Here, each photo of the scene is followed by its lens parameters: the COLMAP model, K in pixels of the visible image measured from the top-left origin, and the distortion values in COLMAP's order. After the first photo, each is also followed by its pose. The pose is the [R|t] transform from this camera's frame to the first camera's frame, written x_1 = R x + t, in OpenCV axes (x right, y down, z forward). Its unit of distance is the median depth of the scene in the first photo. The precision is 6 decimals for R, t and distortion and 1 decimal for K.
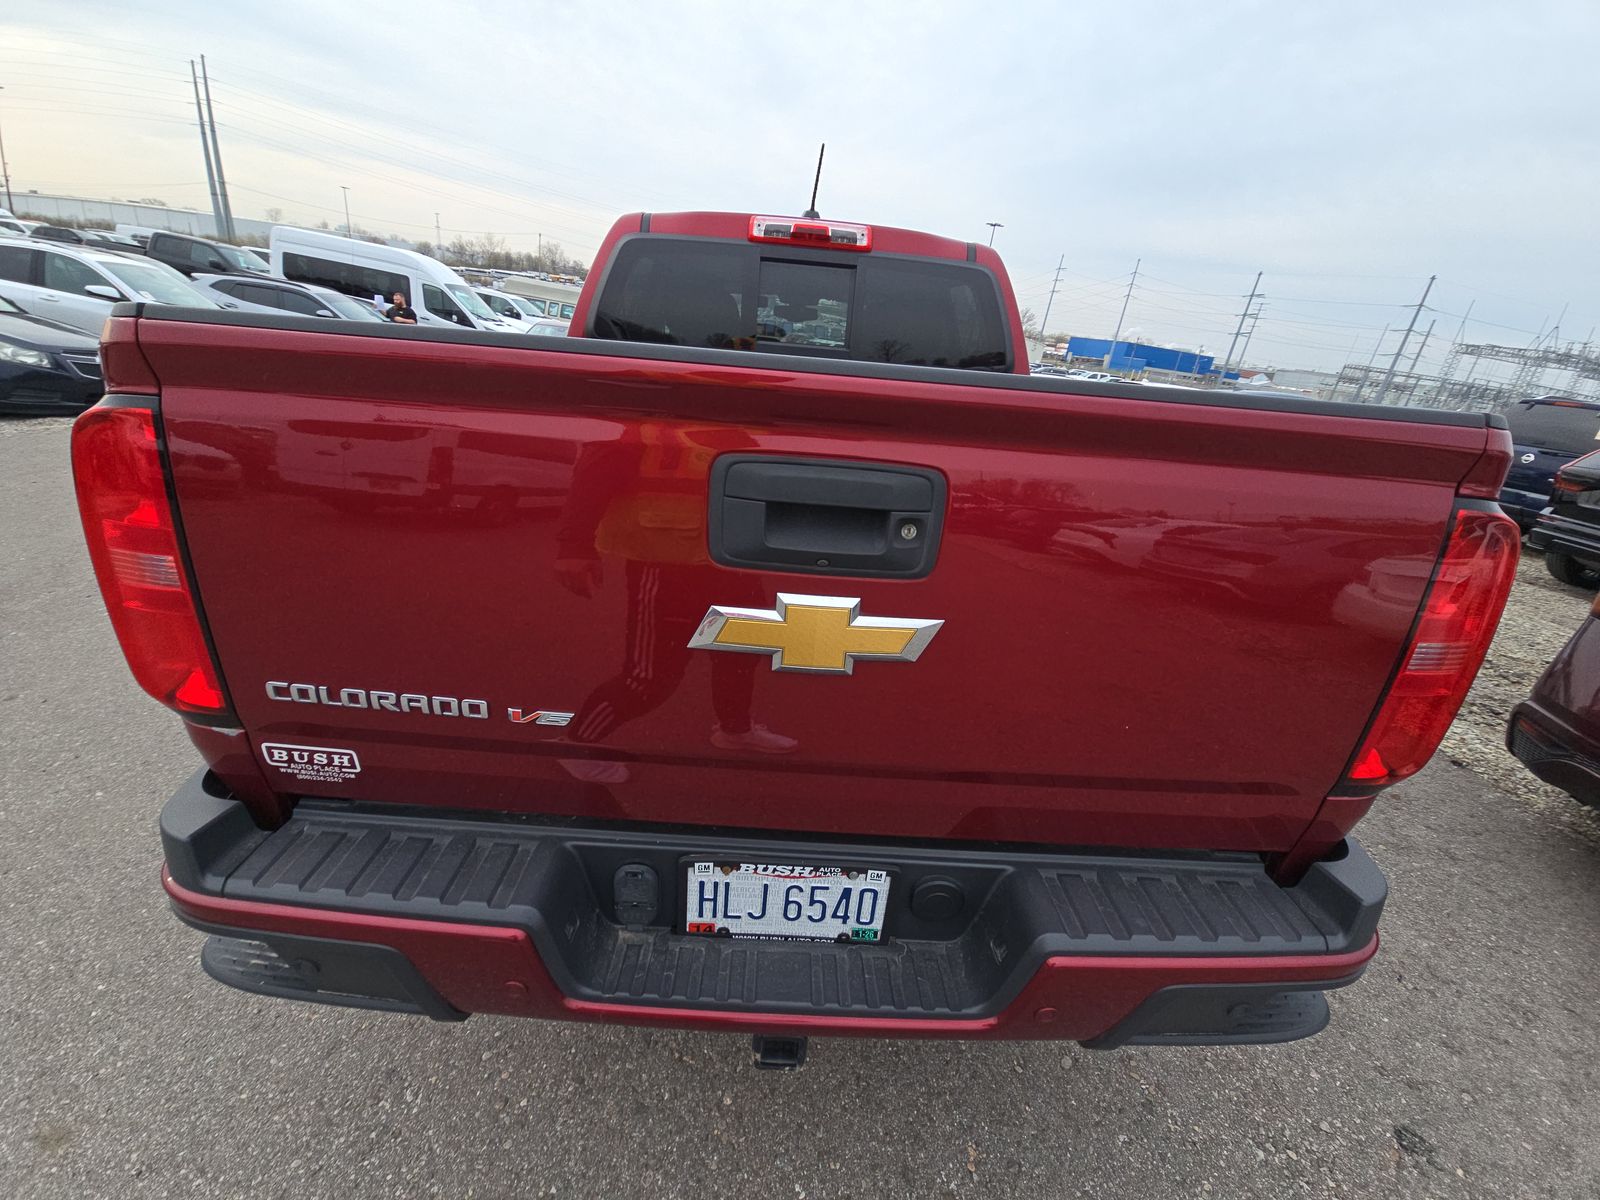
lens RADIAL K [[636.2, 0, 800.0], [0, 636.2, 600.0], [0, 0, 1]] dist [0.000277, -0.000021]
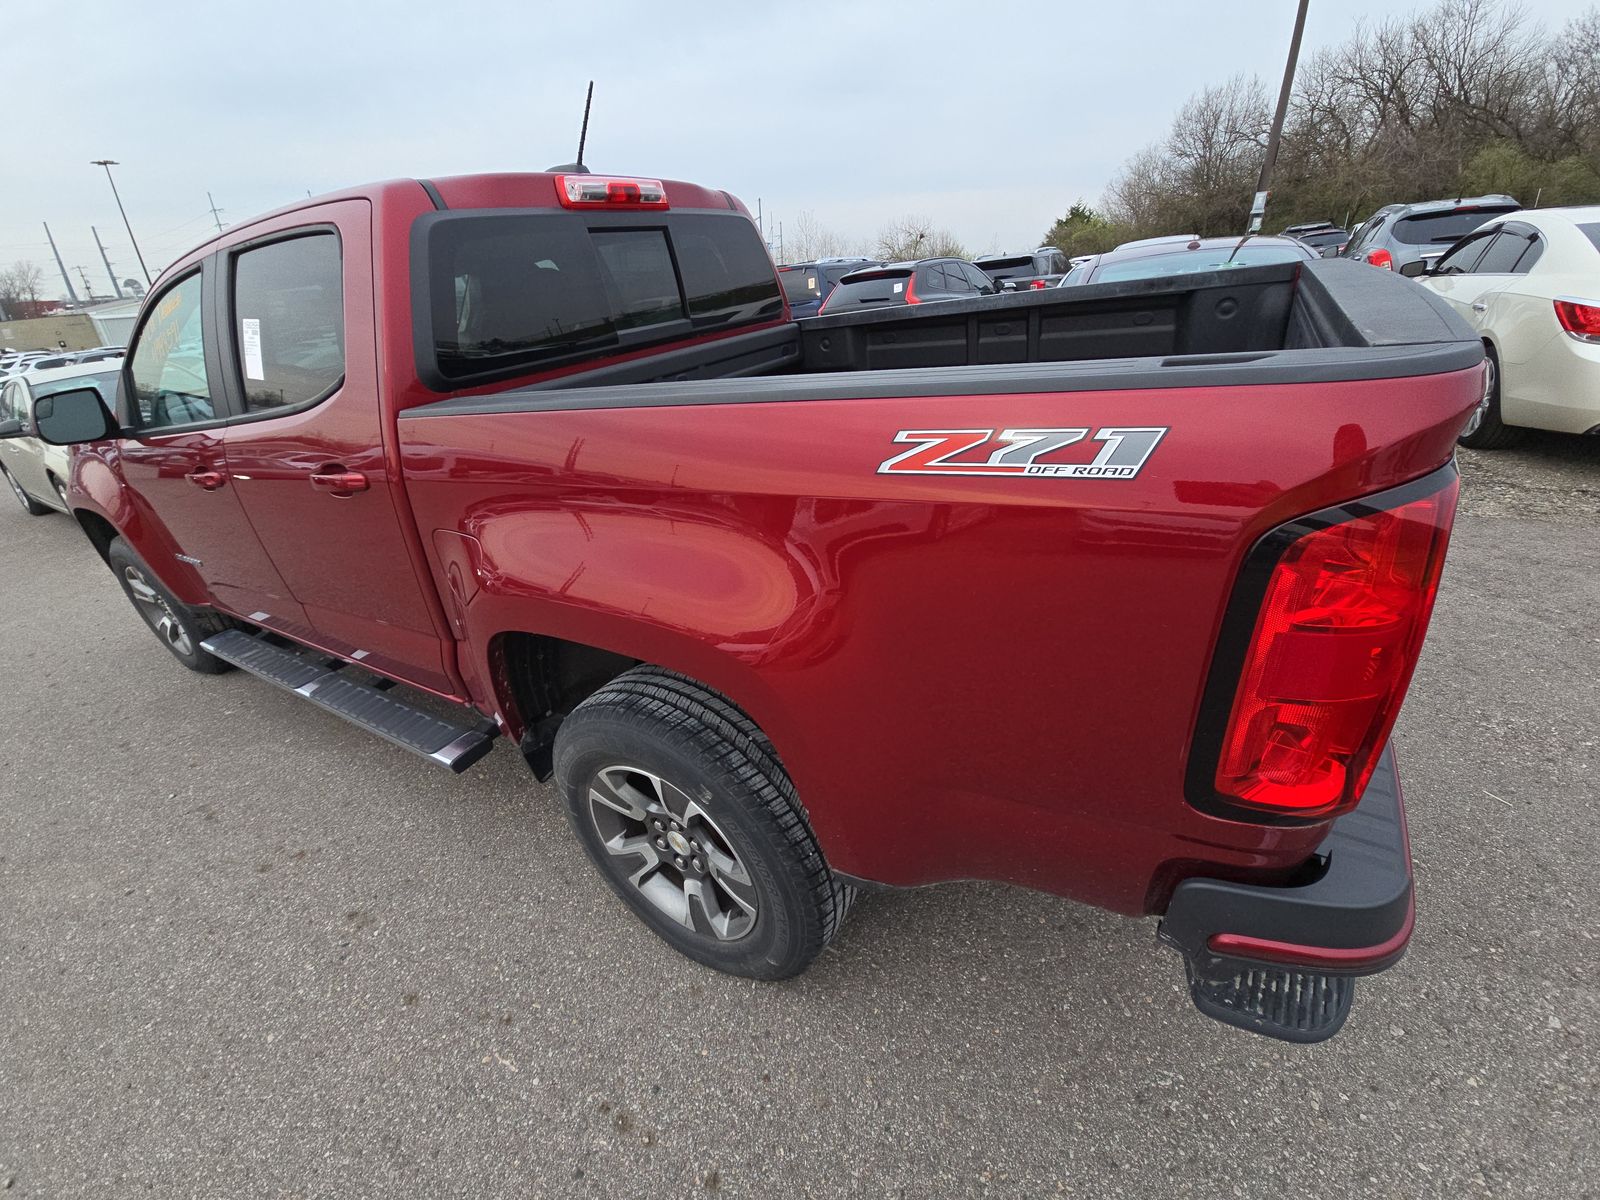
lens RADIAL K [[636.2, 0, 800.0], [0, 636.2, 600.0], [0, 0, 1]] dist [0.000277, -0.000021]
pose [[0.534353, -0.510323, 0.673822, -1.169595], [0.463803, 0.843471, 0.271004, -0.394620], [-0.706649, 0.167709, 0.687401, 0.566090]]
